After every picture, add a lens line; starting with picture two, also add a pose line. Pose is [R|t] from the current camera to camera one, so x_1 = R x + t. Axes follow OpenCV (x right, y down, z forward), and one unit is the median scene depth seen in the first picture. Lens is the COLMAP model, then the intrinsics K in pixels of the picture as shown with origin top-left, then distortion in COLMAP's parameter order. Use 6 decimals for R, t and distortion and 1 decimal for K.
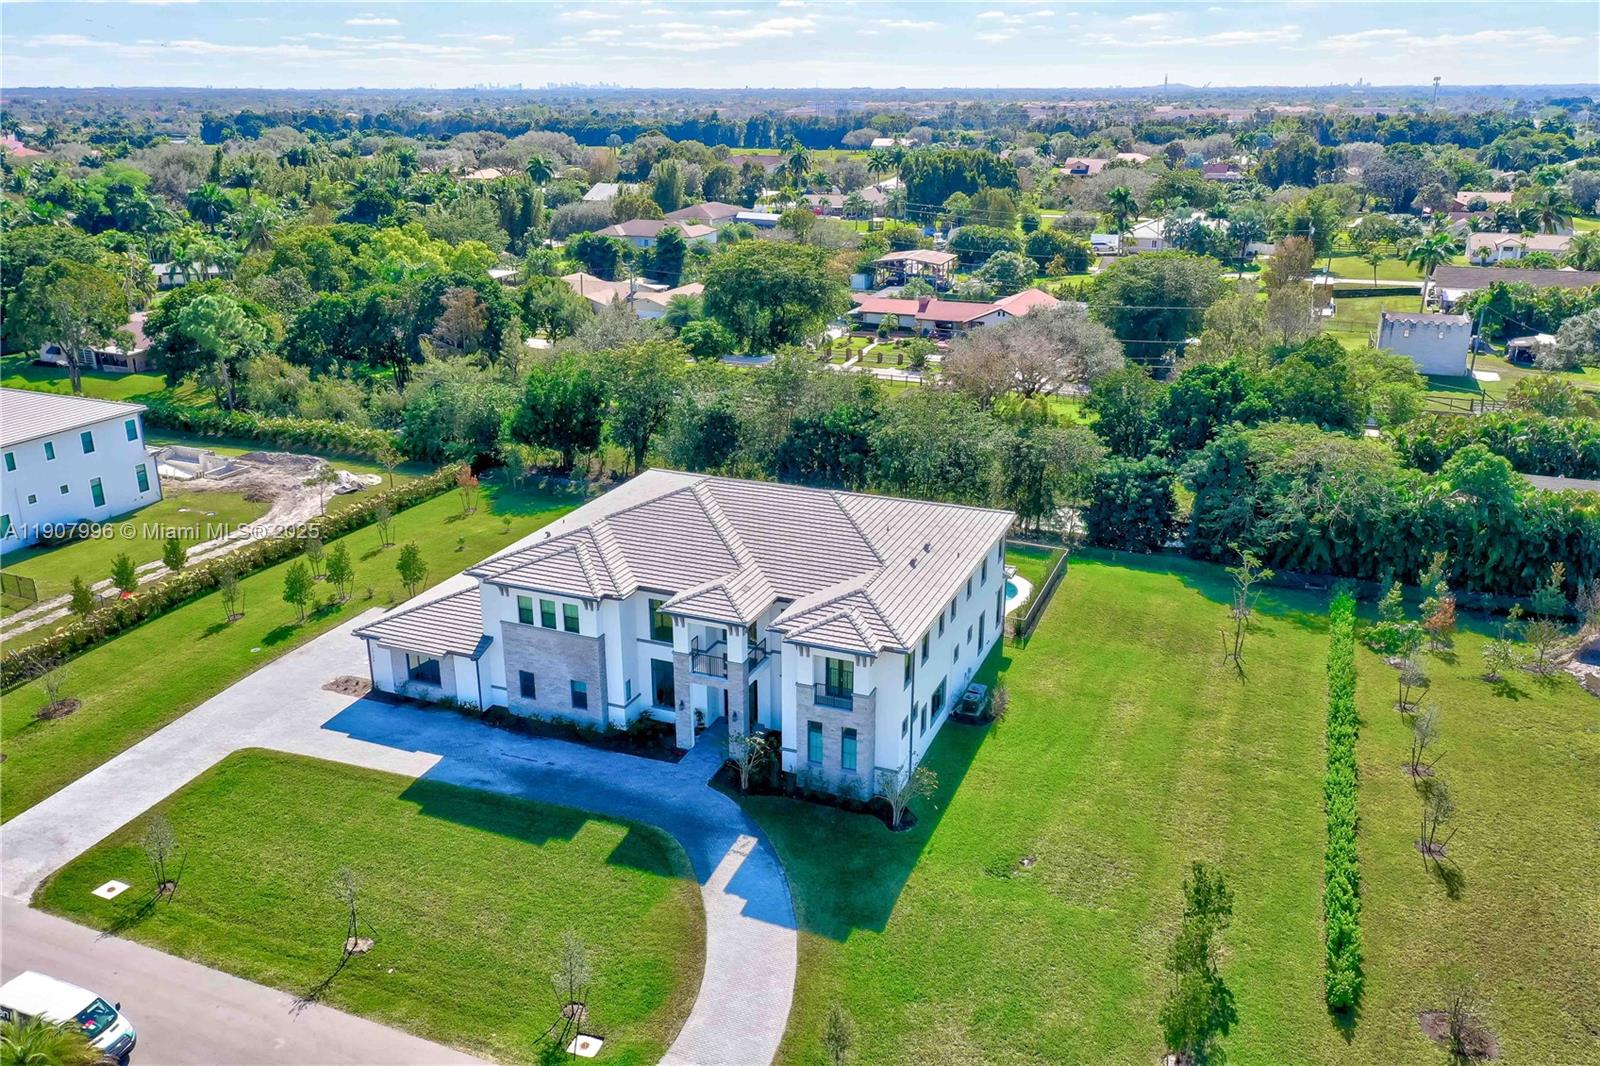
lens RADIAL K [[1264.8, 0, 791.8], [0, 1264.8, 498.3], [0, 0, 1]] dist [0.007577, 0.003266]
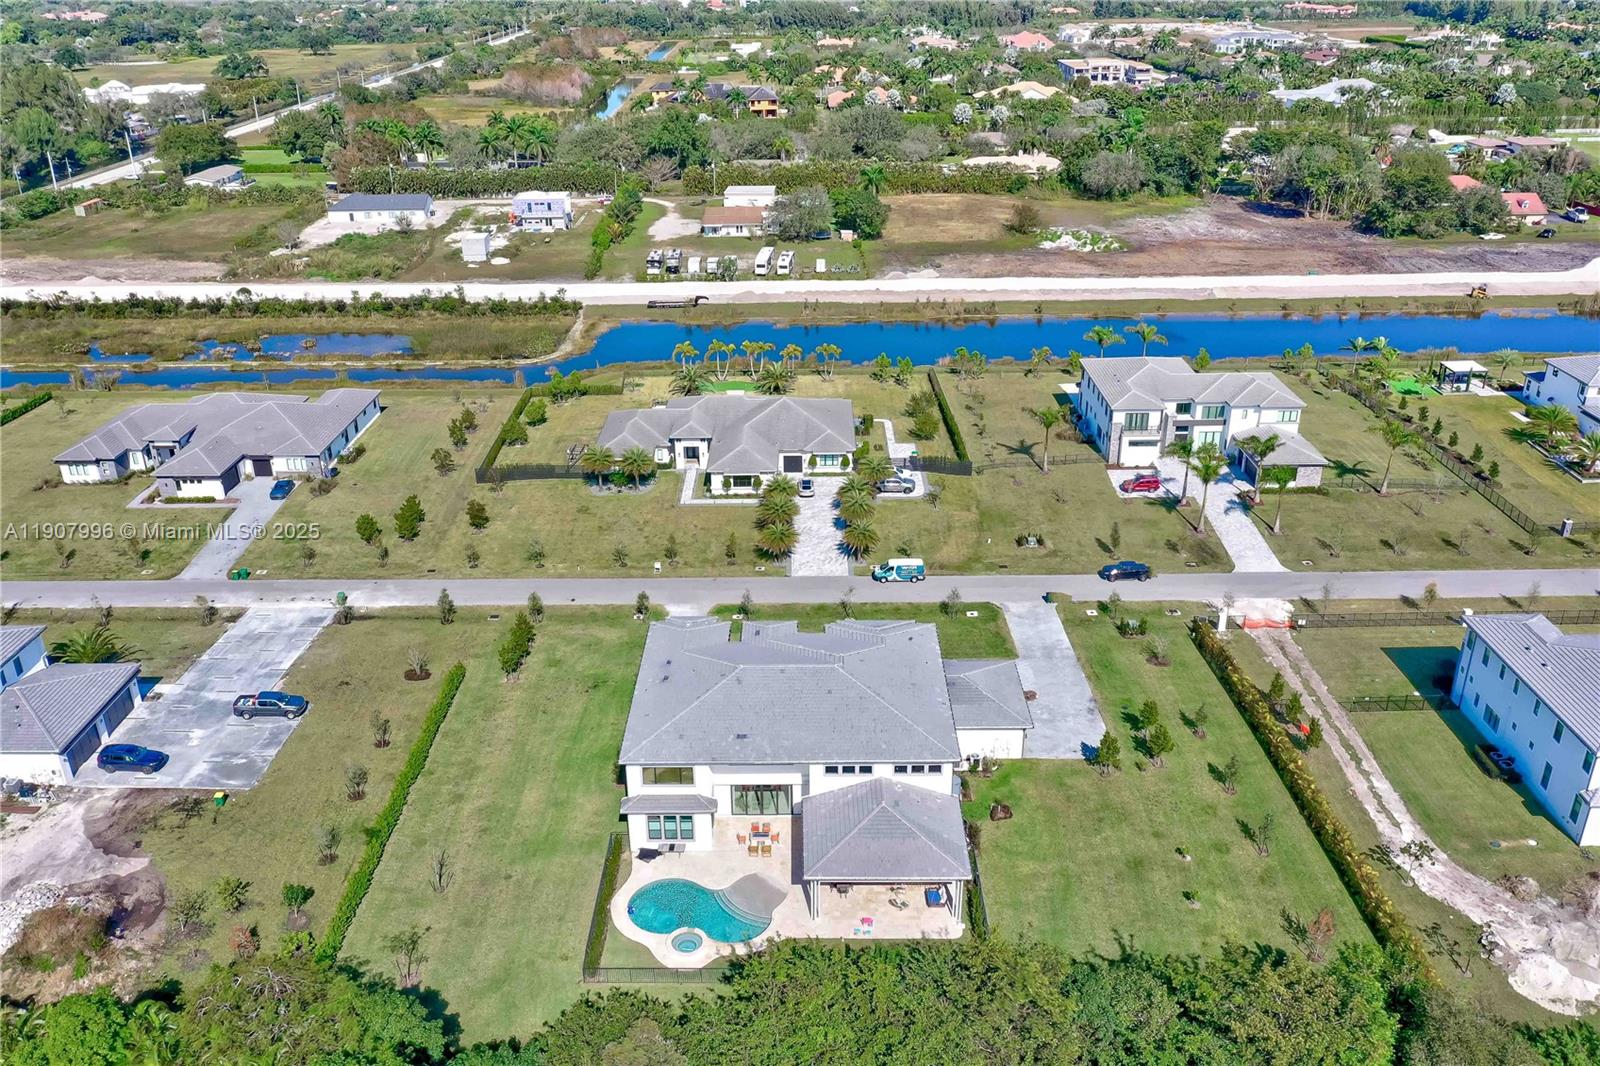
lens RADIAL K [[1264.8, 0, 805.4], [0, 1264.8, 533.3], [0, 0, 1]] dist [0.007577, 0.003266]
pose [[-0.922310, 0.172237, -0.345945, 0.430711], [-0.107132, 0.746146, 0.657107, -1.057548], [0.371304, 0.643118, -0.669726, 1.904900]]
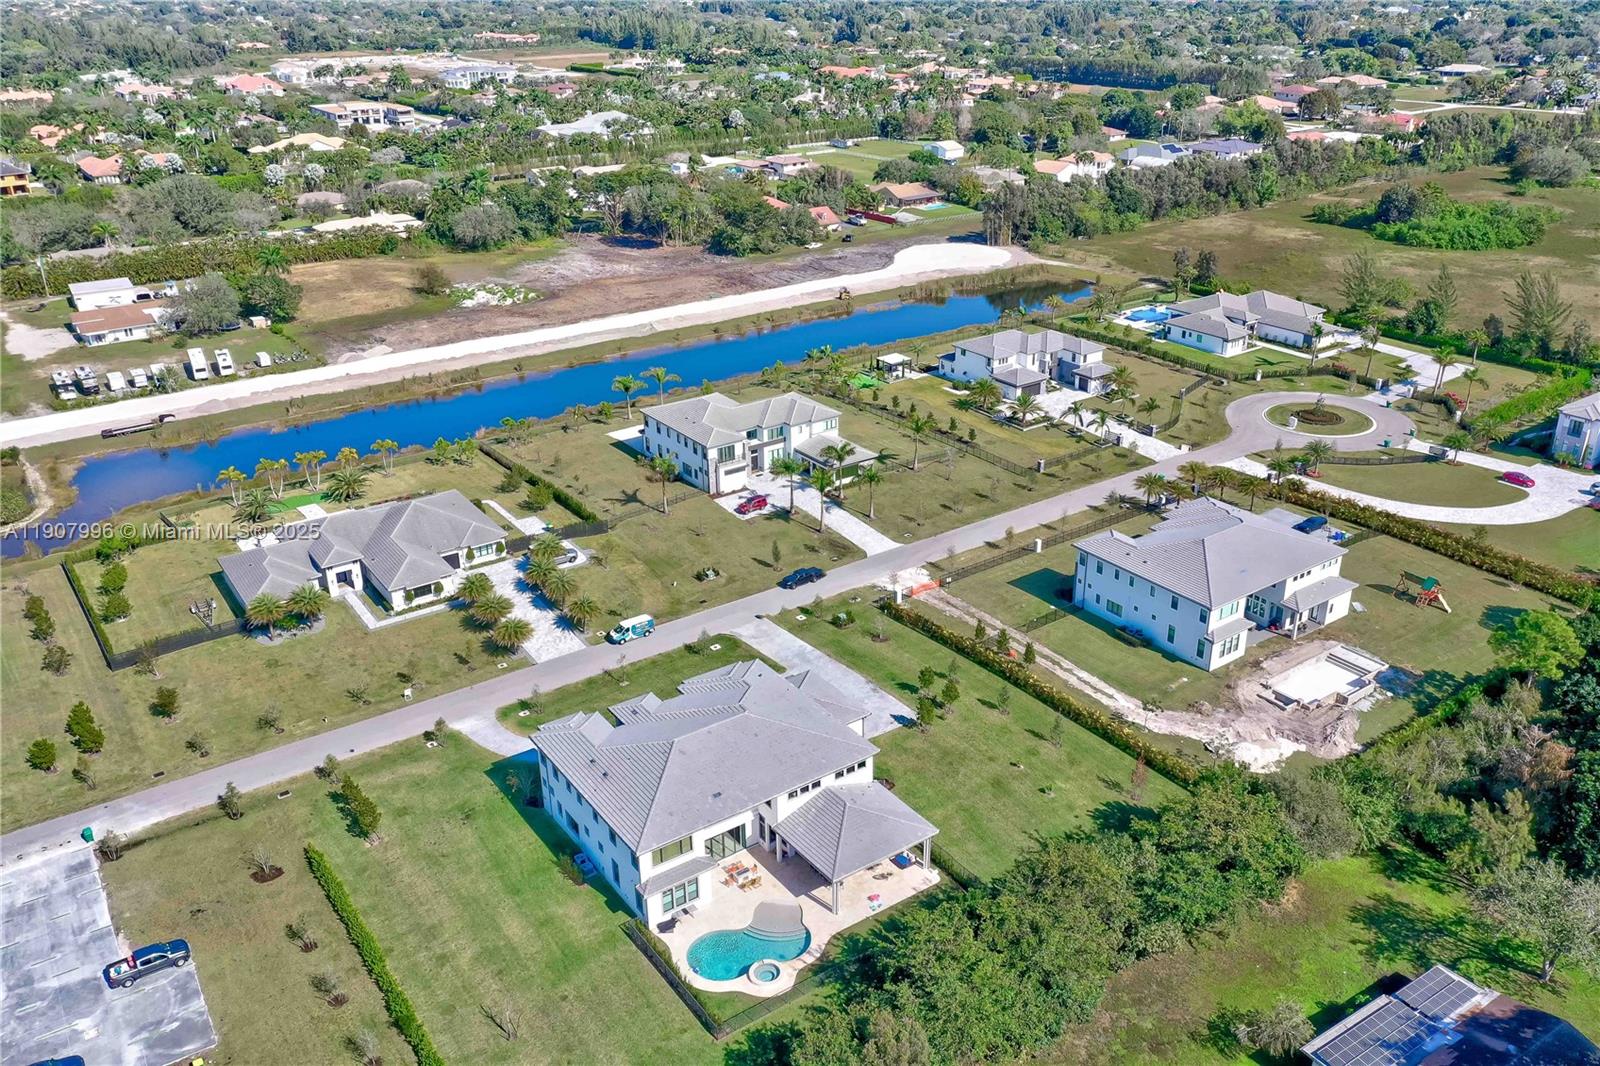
lens RADIAL K [[1264.8, 0, 810.2], [0, 1264.8, 531.1], [0, 0, 1]] dist [0.007577, 0.003266]
pose [[-0.529649, 0.356209, -0.769797, 1.080797], [-0.250143, 0.801591, 0.543029, -1.129697], [0.810494, 0.480174, -0.335458, 1.572138]]
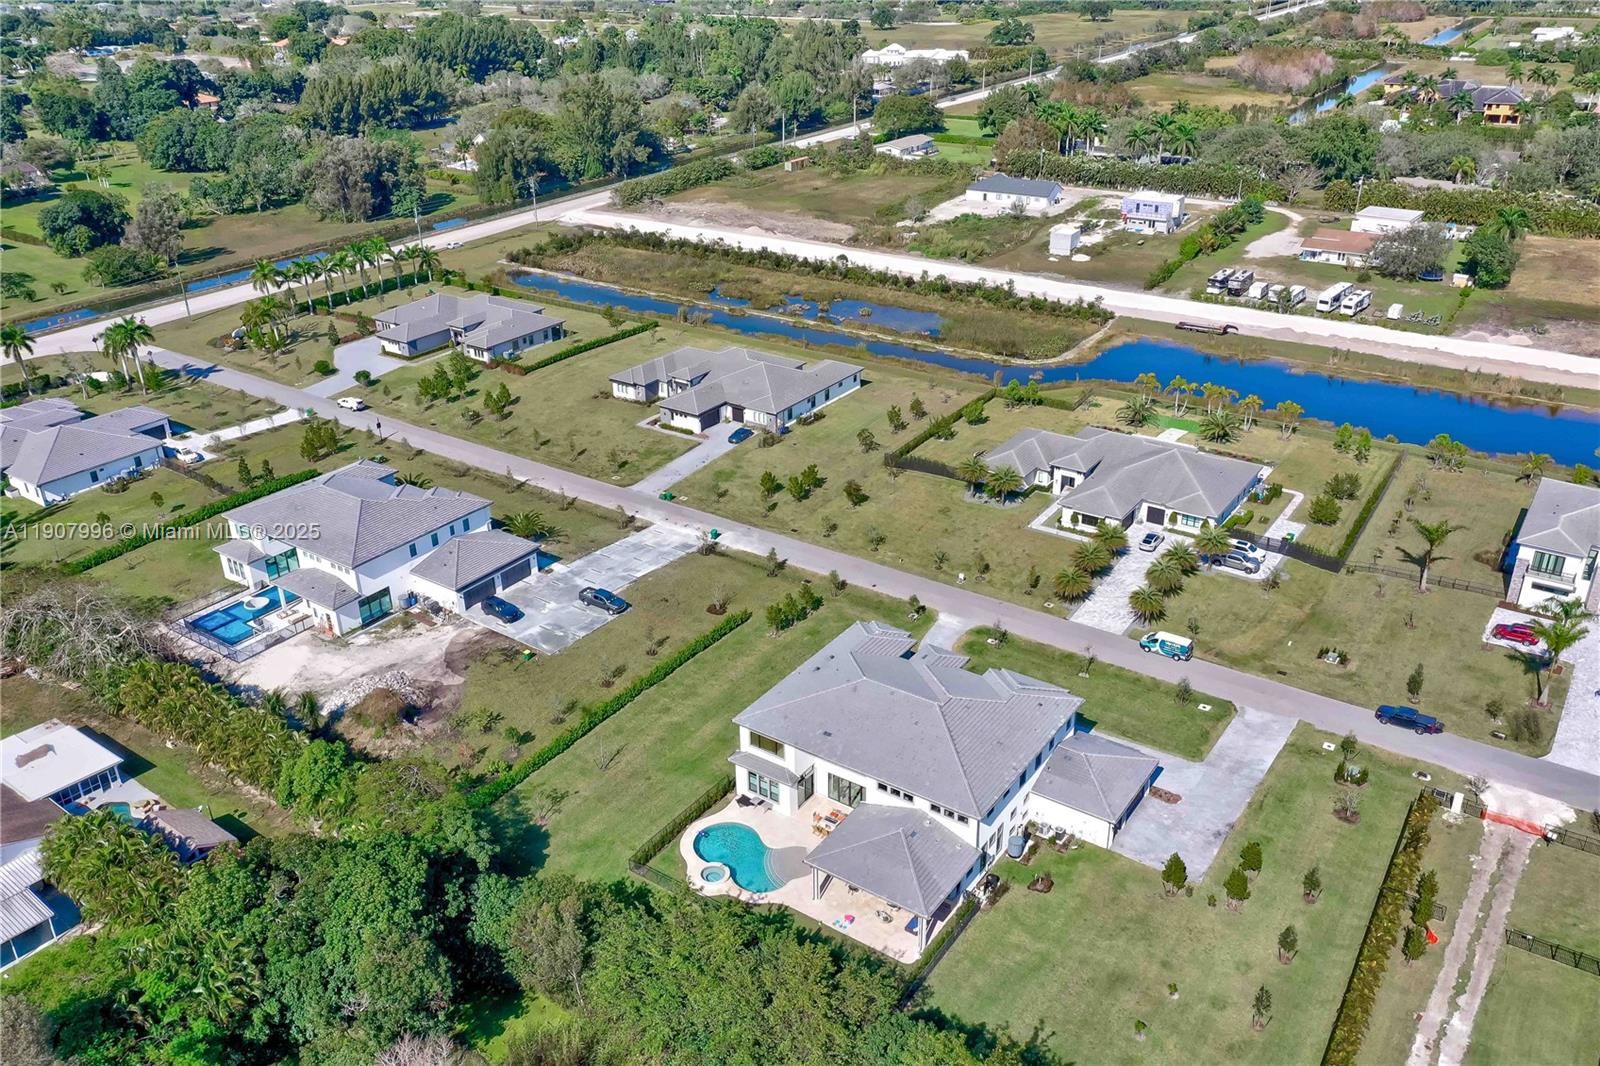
lens RADIAL K [[1264.8, 0, 804.5], [0, 1264.8, 545.0], [0, 0, 1]] dist [0.007577, 0.003266]
pose [[-0.978685, -0.076671, 0.190519, -0.191701], [0.079298, 0.714668, 0.694955, -1.274687], [-0.189441, 0.695249, -0.693355, 2.054629]]
